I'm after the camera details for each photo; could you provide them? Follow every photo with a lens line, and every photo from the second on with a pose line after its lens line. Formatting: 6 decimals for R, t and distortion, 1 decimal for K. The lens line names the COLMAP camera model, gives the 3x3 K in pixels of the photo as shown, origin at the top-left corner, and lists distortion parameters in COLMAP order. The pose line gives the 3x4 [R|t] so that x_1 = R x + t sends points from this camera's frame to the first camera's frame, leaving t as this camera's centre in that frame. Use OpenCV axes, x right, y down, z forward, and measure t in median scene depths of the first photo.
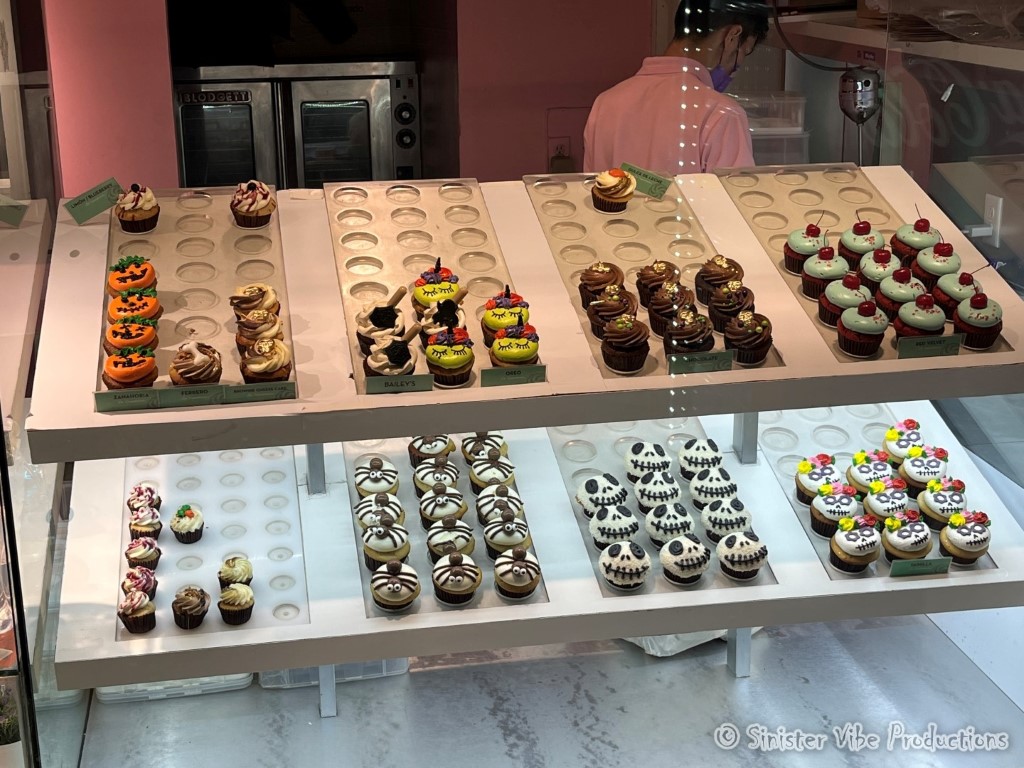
lens RADIAL K [[1512.9, 0, 512.0], [0, 1512.9, 384.0], [0, 0, 1]] dist [0.021053, 0.046011]
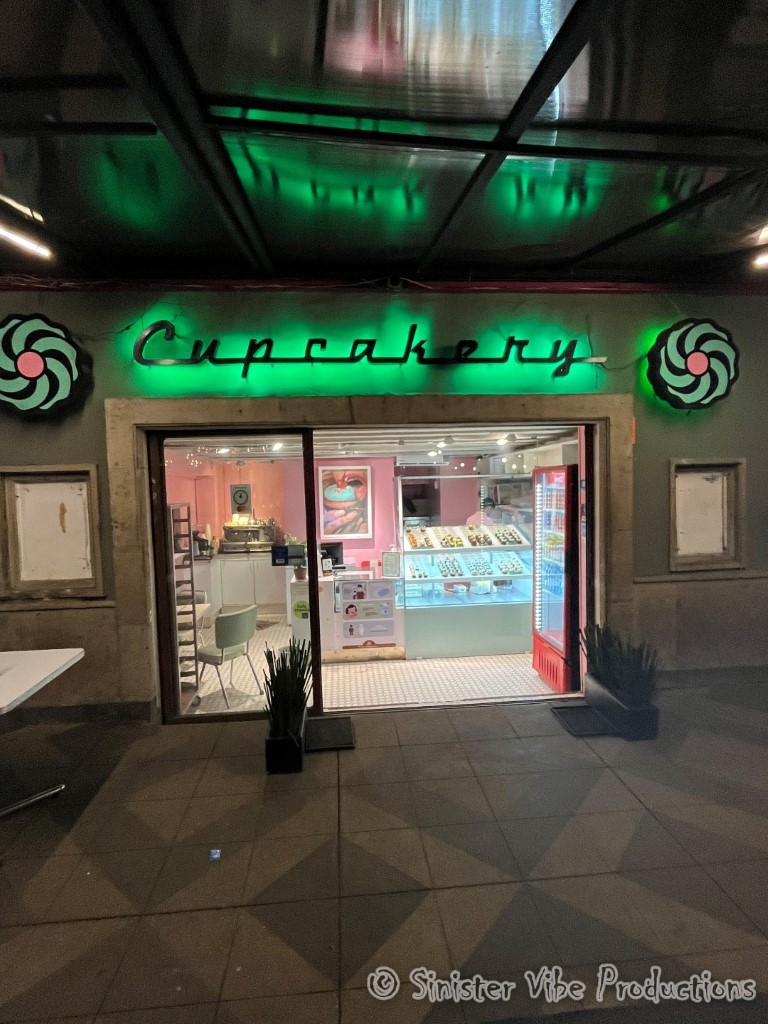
lens RADIAL K [[539.5, 0, 384.0], [0, 539.5, 512.0], [0, 0, 1]] dist [0.000231, -0.000001]
pose [[0.996090, -0.009820, -0.087801, -0.139125], [-0.011573, 0.970737, -0.239865, 0.480705], [0.087587, 0.239943, 0.966828, -1.754802]]
